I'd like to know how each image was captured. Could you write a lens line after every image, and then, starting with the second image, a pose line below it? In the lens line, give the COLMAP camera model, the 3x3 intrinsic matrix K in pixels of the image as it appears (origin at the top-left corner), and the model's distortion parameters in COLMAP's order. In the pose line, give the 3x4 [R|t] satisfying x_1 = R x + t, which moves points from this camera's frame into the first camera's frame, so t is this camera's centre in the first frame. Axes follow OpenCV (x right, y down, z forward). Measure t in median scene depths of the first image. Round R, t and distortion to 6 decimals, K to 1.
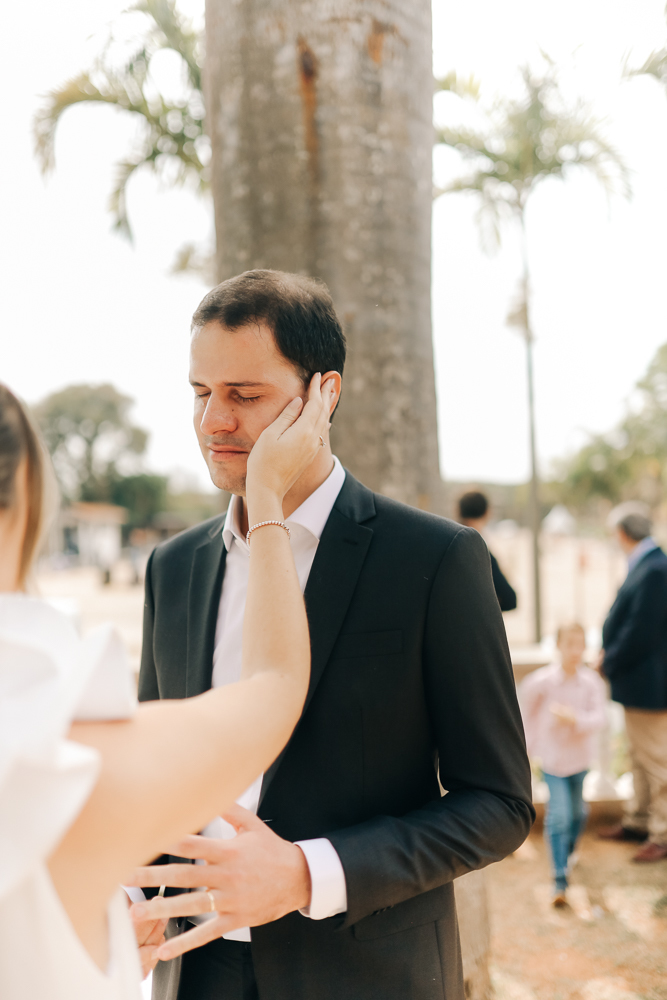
lens RADIAL K [[1048.3, 0, 334.1], [0, 1048.3, 503.4], [0, 0, 1]] dist [-0.010737, 0.000000]
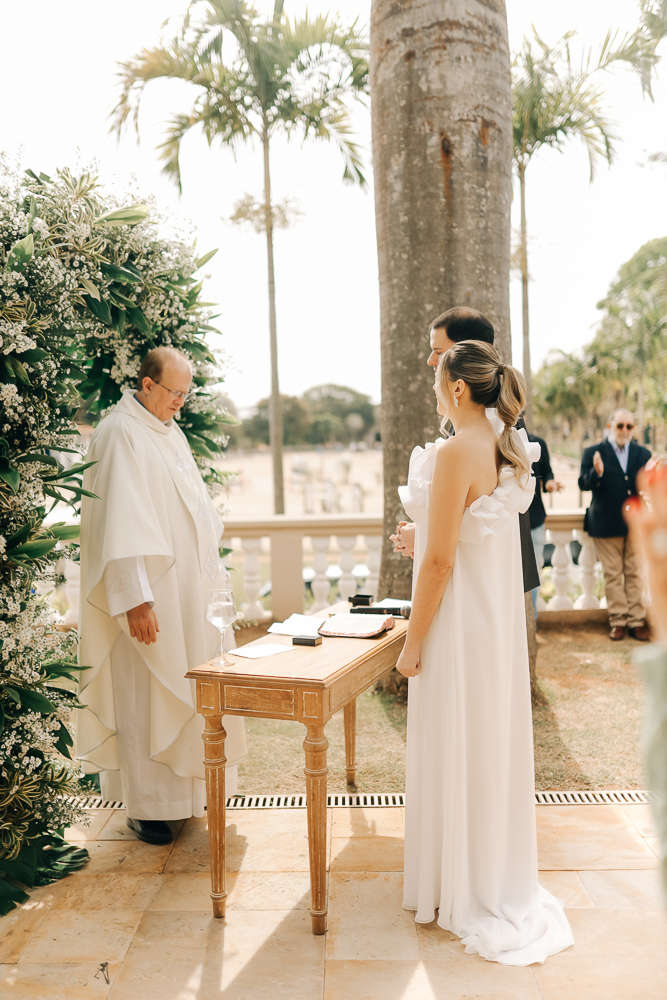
lens RADIAL K [[1048.3, 0, 333.9], [0, 1048.3, 496.2], [0, 0, 1]] dist [-0.010737, 0.000000]
pose [[0.999316, 0.005046, 0.036647, -0.270244], [-0.007719, 0.997290, 0.073165, 0.033553], [-0.036178, -0.073398, 0.996646, -0.763356]]
